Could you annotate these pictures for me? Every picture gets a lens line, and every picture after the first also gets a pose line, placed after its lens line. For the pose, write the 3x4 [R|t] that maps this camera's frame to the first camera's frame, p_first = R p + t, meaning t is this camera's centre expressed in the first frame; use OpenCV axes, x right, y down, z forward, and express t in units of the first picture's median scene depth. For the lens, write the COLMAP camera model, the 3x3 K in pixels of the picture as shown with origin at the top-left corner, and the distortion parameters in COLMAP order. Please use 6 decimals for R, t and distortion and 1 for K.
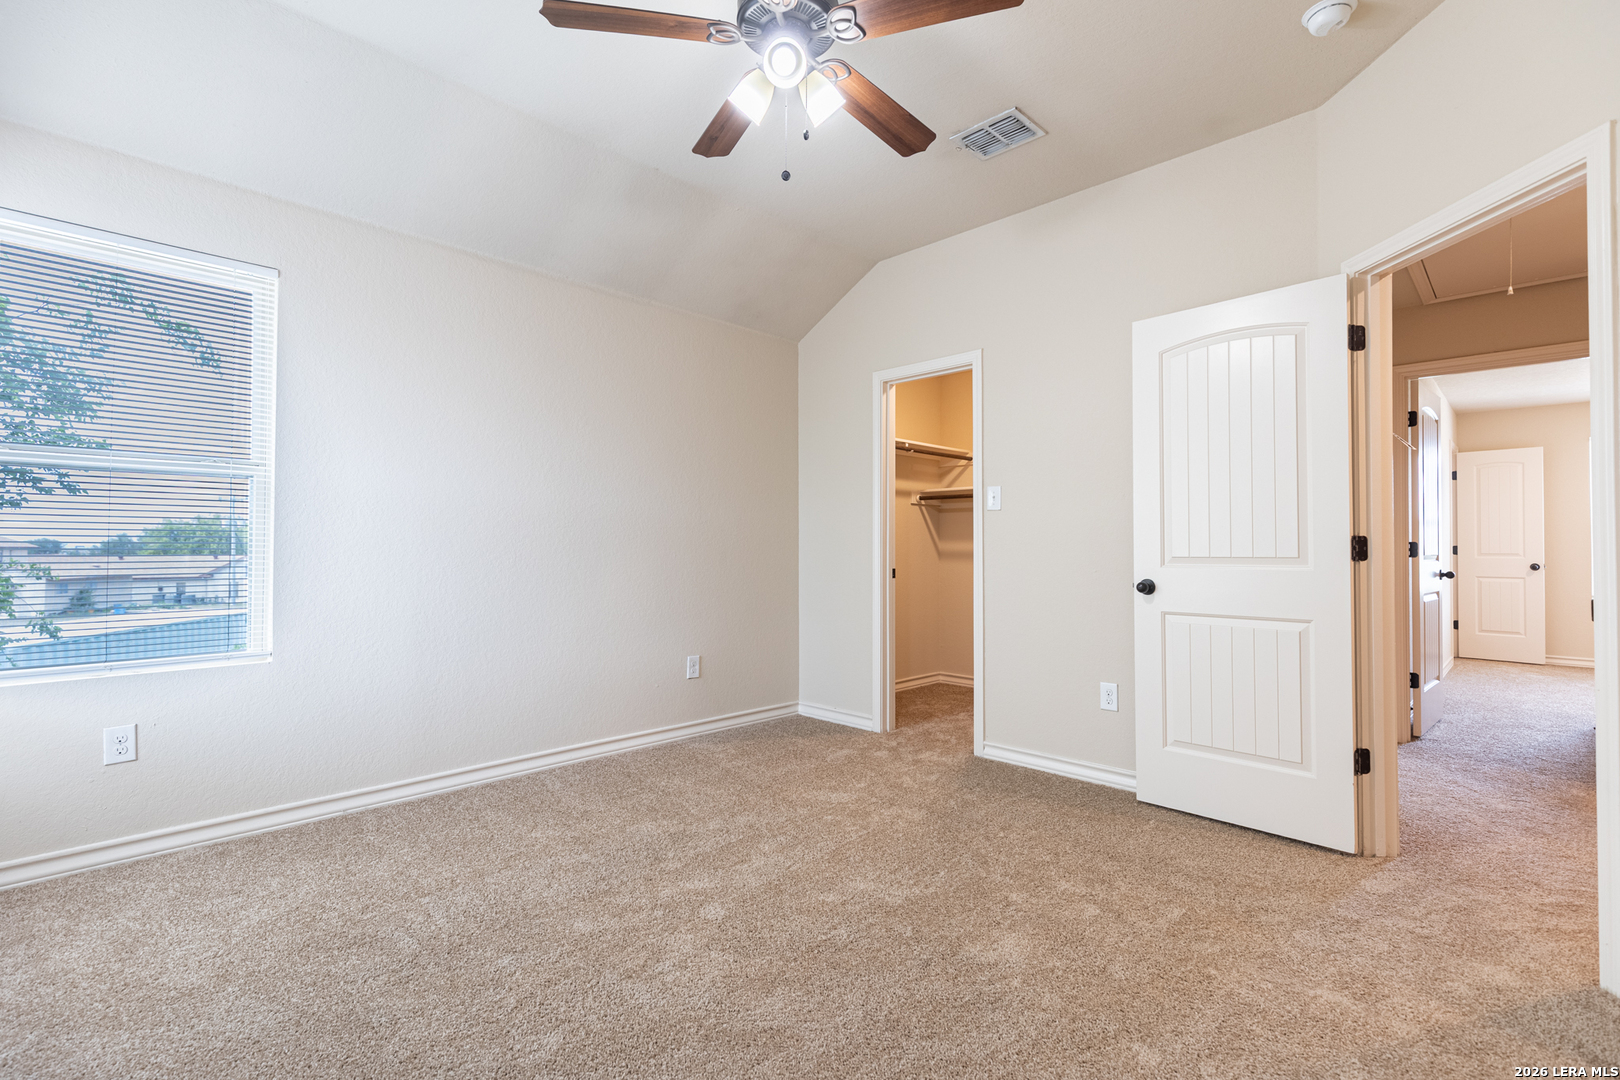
lens RADIAL K [[730.6, 0, 811.9], [0, 730.6, 535.1], [0, 0, 1]] dist [0.002610, -0.000075]
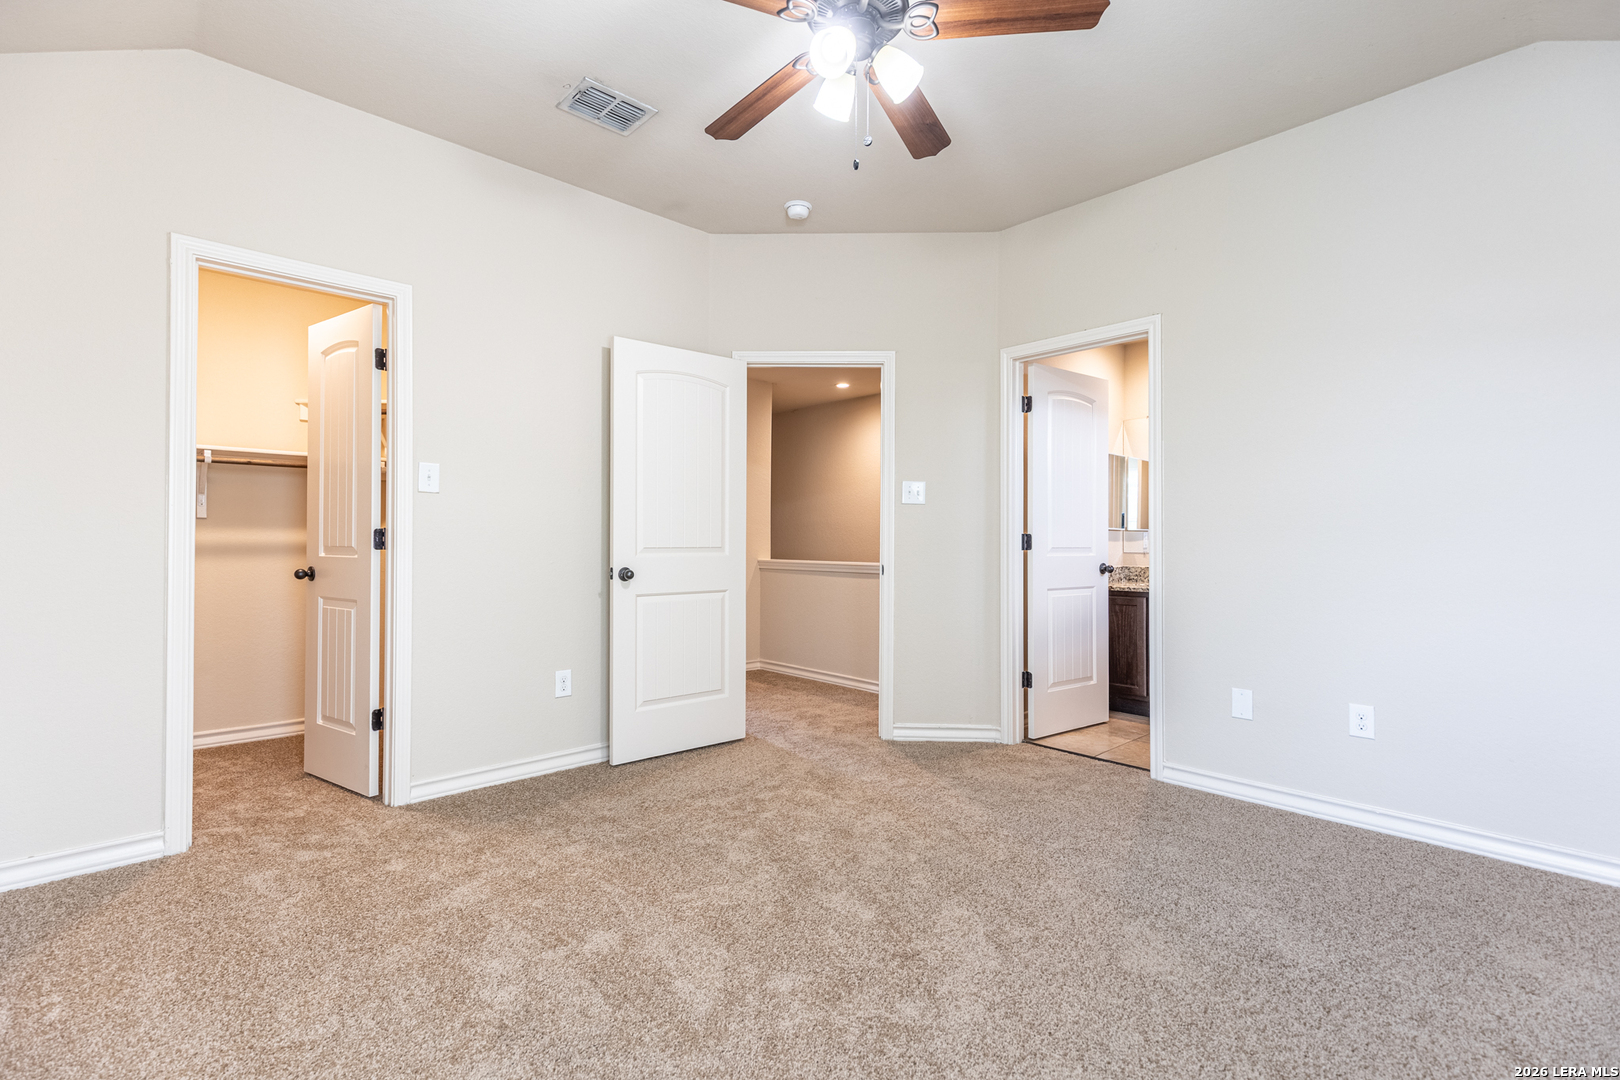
lens RADIAL K [[730.6, 0, 811.9], [0, 730.6, 535.1], [0, 0, 1]] dist [0.002610, -0.000075]
pose [[0.051555, 0.011146, 0.998608, -0.660816], [-0.019216, 0.999764, -0.010166, 0.016096], [-0.998485, -0.018665, 0.051757, 0.650288]]
